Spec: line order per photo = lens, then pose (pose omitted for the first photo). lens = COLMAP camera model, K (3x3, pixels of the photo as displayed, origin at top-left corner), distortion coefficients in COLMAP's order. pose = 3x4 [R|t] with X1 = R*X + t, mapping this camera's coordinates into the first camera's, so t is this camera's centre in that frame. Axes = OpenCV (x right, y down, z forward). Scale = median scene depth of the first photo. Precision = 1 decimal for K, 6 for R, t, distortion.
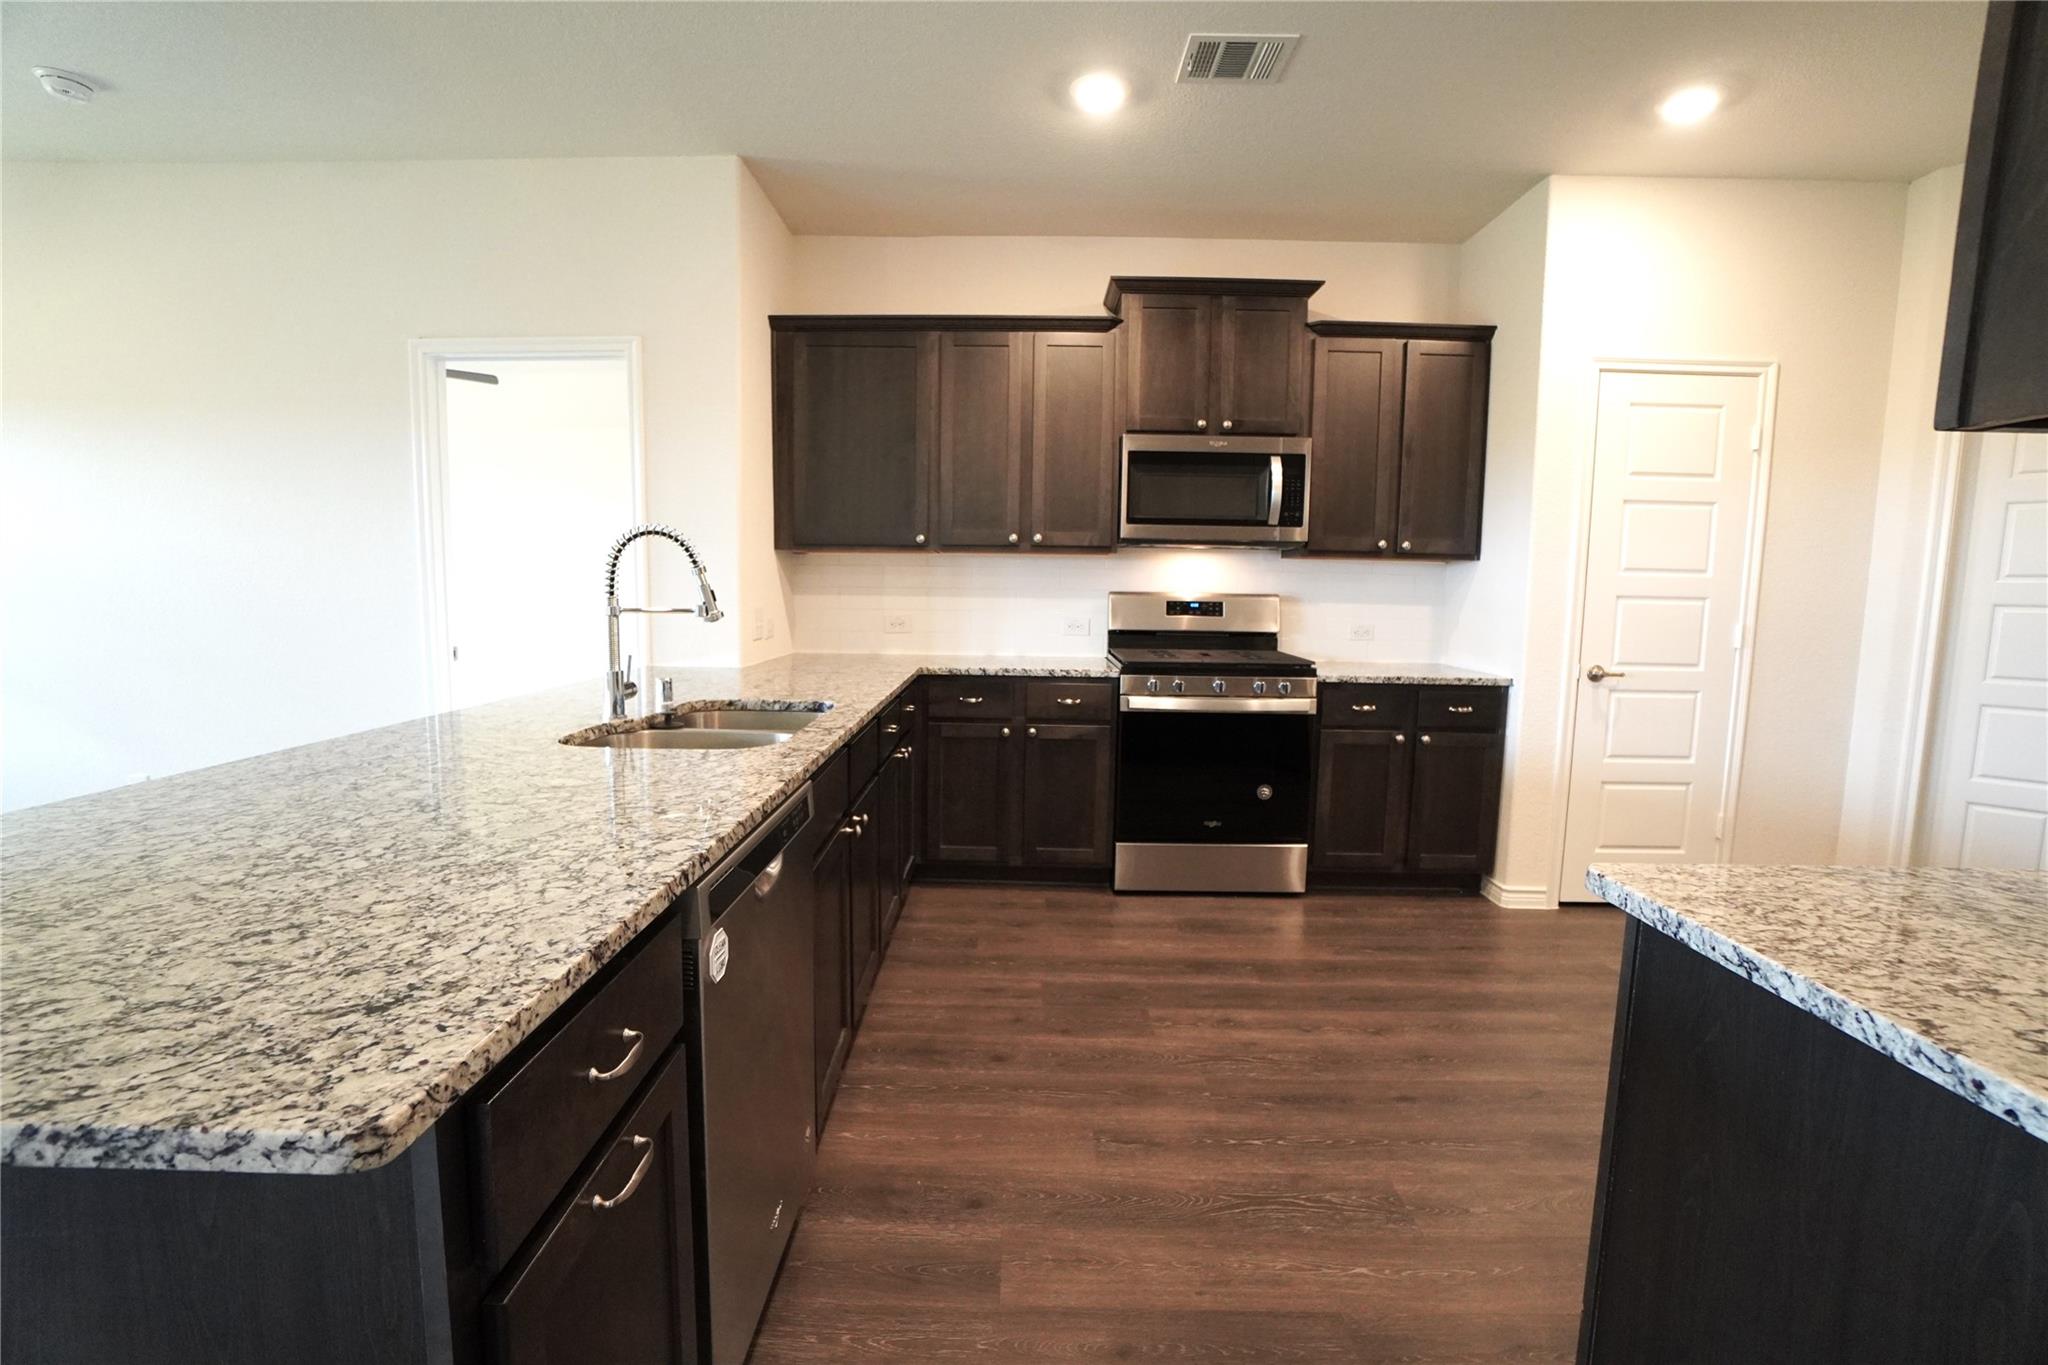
lens RADIAL K [[914.8, 0, 1025.9], [0, 914.8, 685.0], [0, 0, 1]] dist [-0.041523, 0.008074]
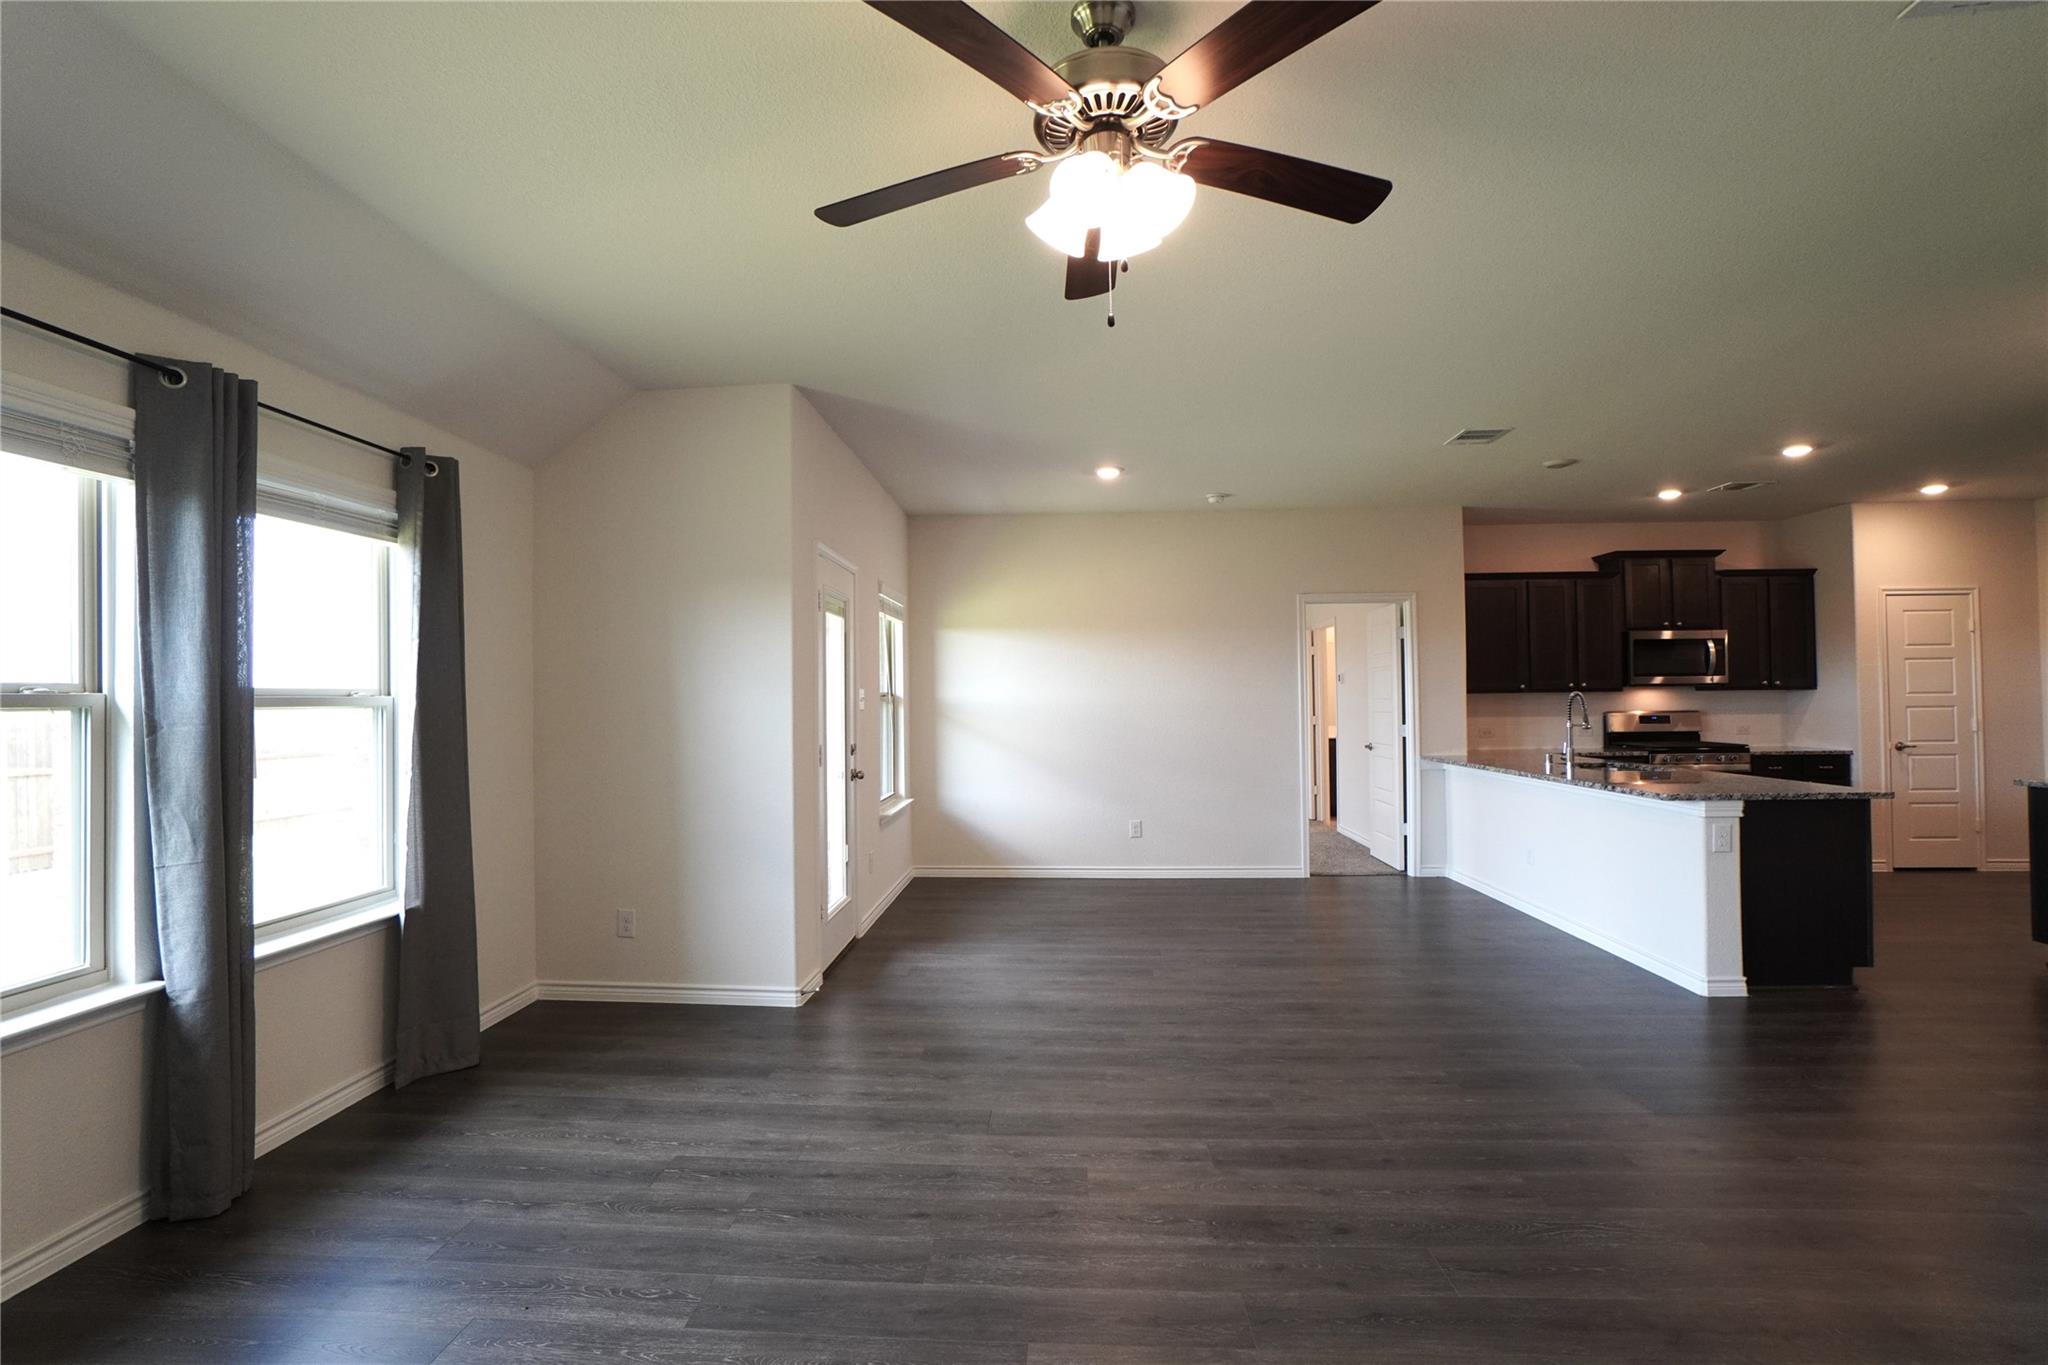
lens RADIAL K [[914.8, 0, 1015.0], [0, 914.8, 689.8], [0, 0, 1]] dist [-0.041523, 0.008074]
pose [[0.997888, -0.027117, -0.059020, -1.105902], [0.019574, 0.991985, -0.124830, 0.064408], [0.061932, 0.123411, 0.990421, -0.977504]]
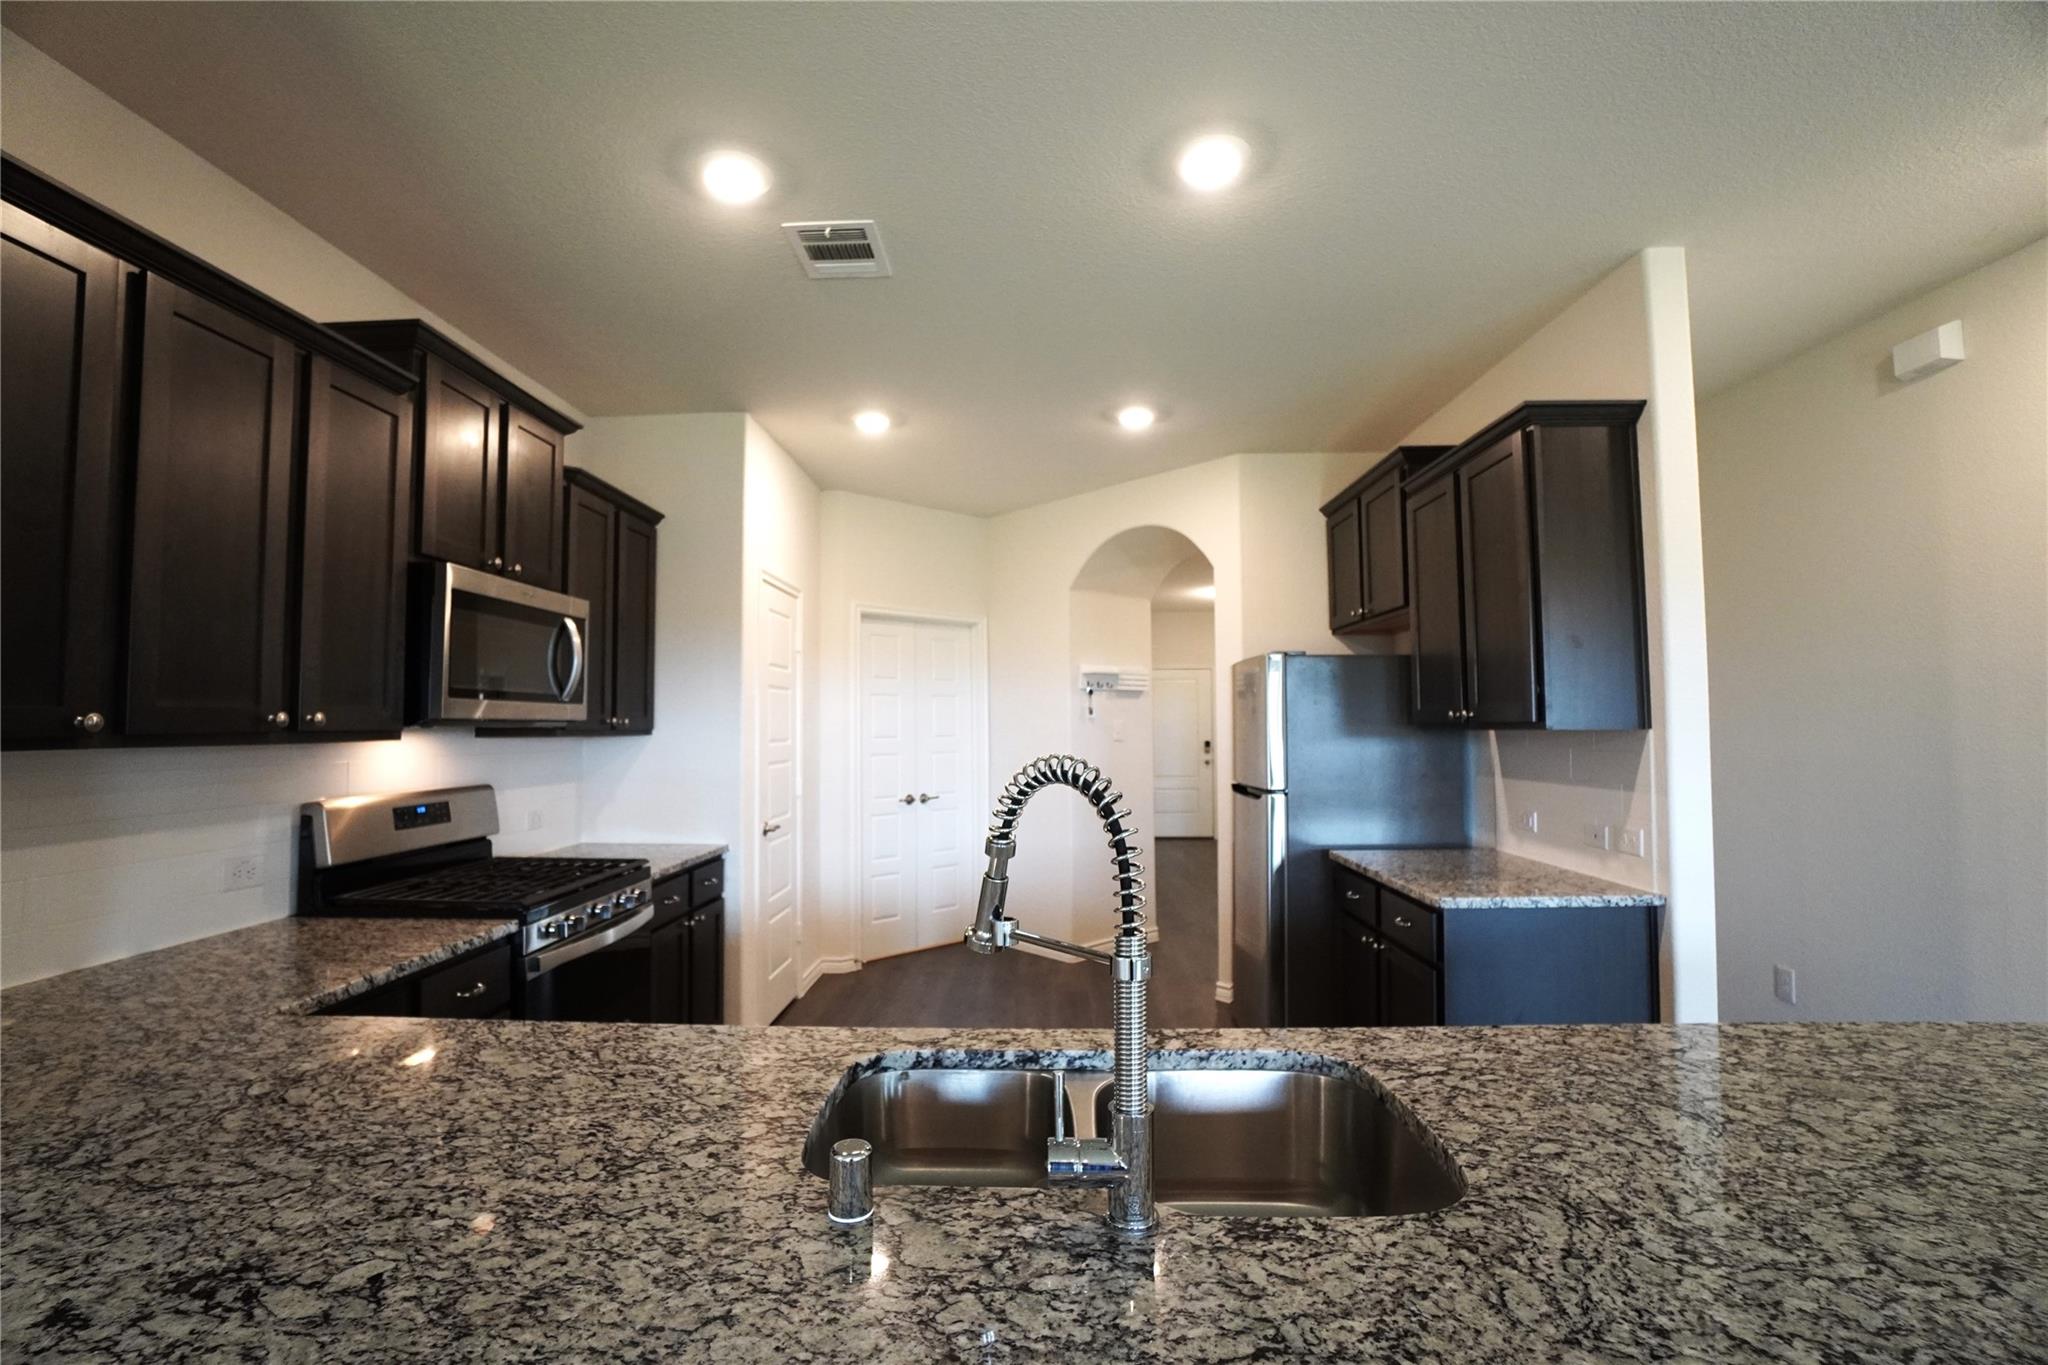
lens RADIAL K [[914.8, 0, 994.6], [0, 914.8, 691.9], [0, 0, 1]] dist [-0.041523, 0.008074]
pose [[0.044411, 0.017113, 0.998867, -0.527659], [0.118764, 0.992672, -0.022288, -0.122356], [-0.991929, 0.119619, 0.042053, 0.599258]]
